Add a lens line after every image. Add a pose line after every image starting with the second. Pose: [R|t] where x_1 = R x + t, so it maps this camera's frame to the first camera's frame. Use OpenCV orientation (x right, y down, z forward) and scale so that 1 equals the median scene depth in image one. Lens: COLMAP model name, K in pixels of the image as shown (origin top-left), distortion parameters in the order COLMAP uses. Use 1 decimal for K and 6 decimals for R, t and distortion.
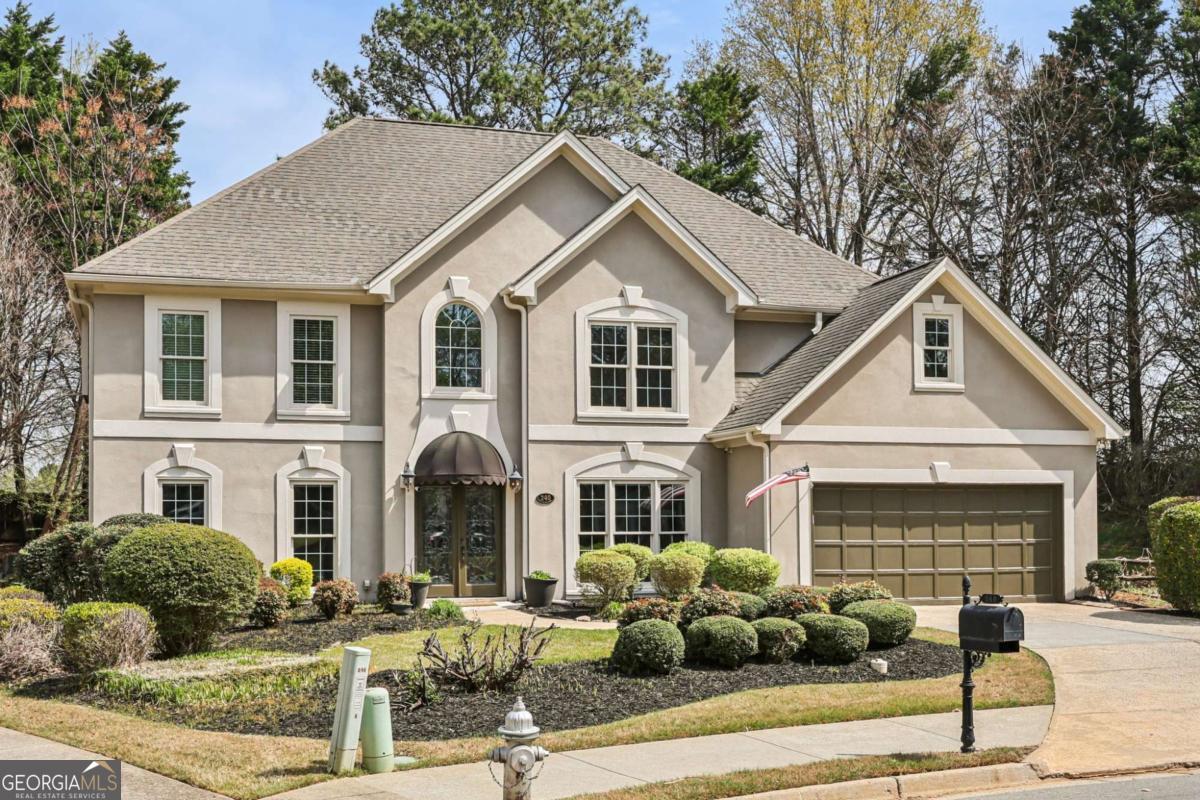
lens RADIAL K [[1494.2, 0, 618.1], [0, 1494.2, 468.2], [0, 0, 1]] dist [0.005129, 0.000000]
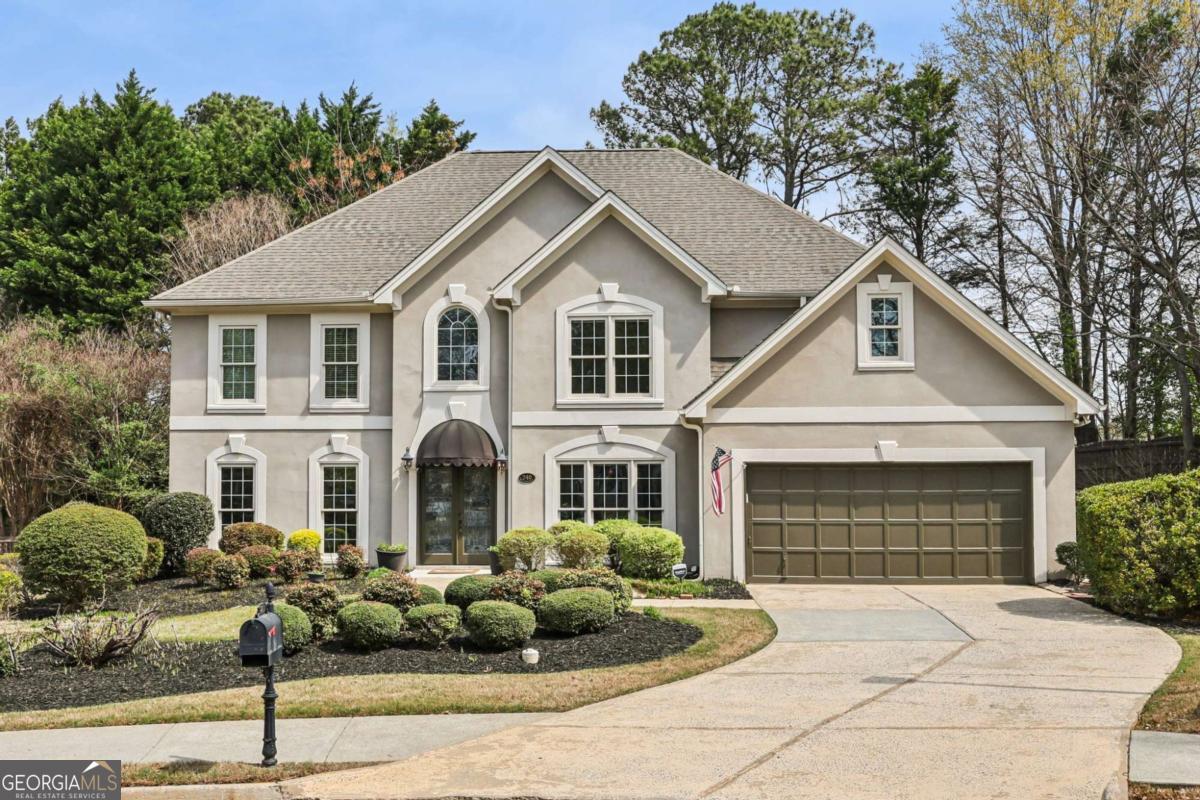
lens RADIAL K [[1250.0, 0, 595.3], [0, 1250.0, 398.6], [0, 0, 1]] dist [-0.005288, 0.000000]
pose [[0.928736, -0.024760, -0.369914, 0.346400], [0.014094, 0.999404, -0.031509, -0.008800], [0.370474, 0.024050, 0.928532, 0.152324]]
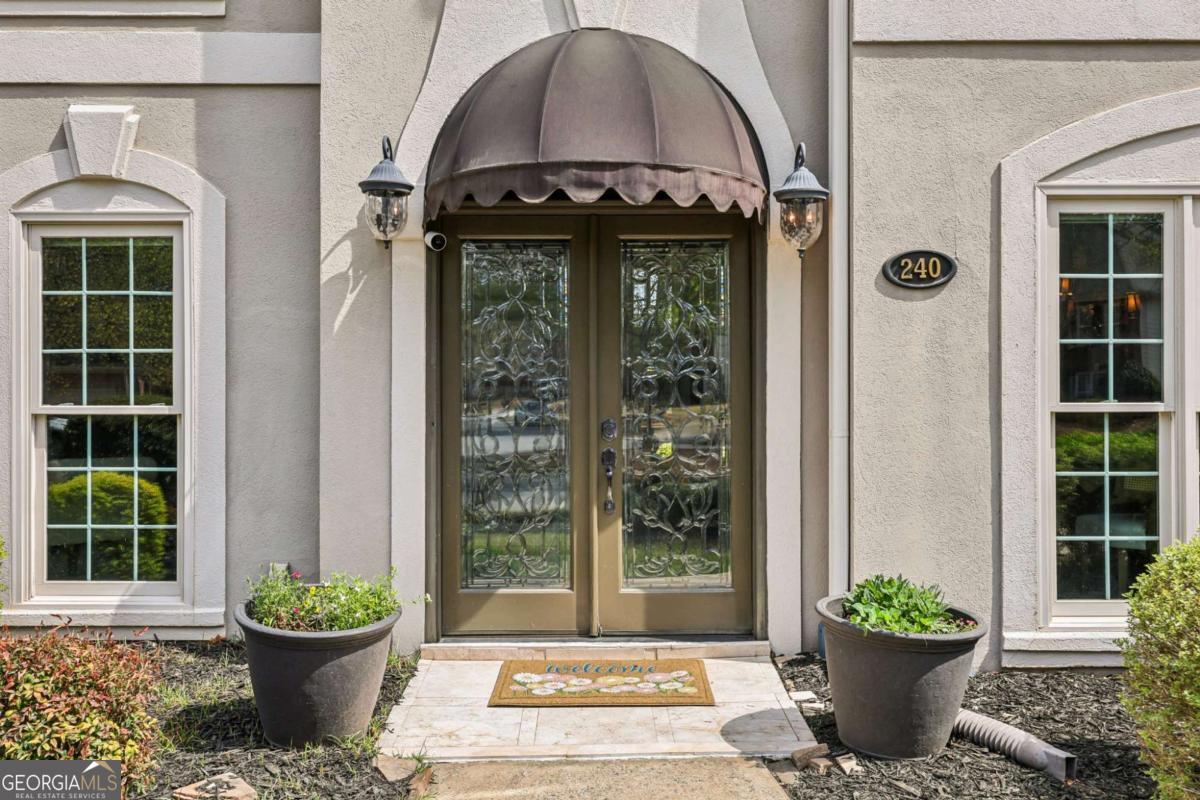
lens RADIAL K [[1167.8, 0, 601.0], [0, 1167.8, 388.0], [0, 0, 1]] dist [-0.006321, 0.000000]
pose [[0.953770, 0.003594, -0.300517, -0.041012], [0.007551, 0.999326, 0.035917, 0.032810], [0.300444, -0.036526, 0.953100, 0.796866]]
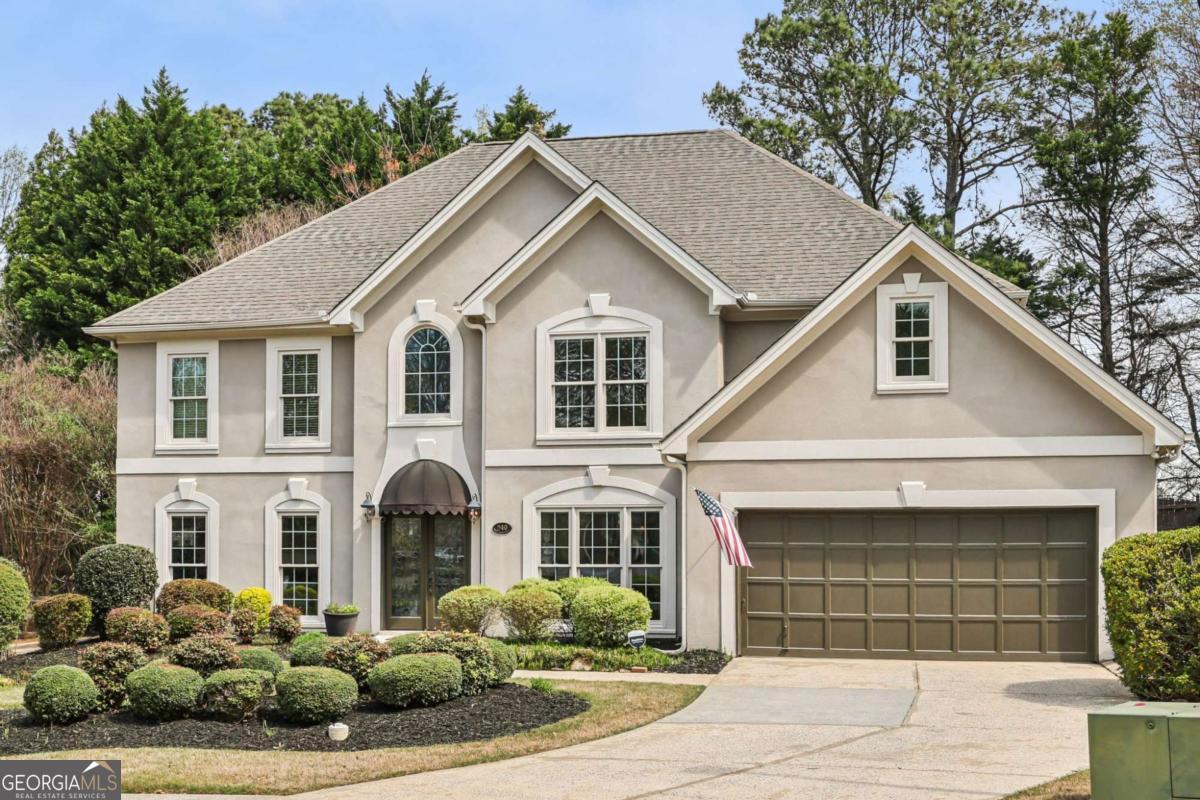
lens RADIAL K [[1474.1, 0, 580.8], [0, 1474.1, 497.4], [0, 0, 1]] dist [-0.007451, 0.000000]
pose [[0.855907, -0.013728, -0.516948, 0.474319], [0.016777, 0.999859, 0.001225, 0.000552], [0.516858, -0.009721, 0.856016, 0.234159]]
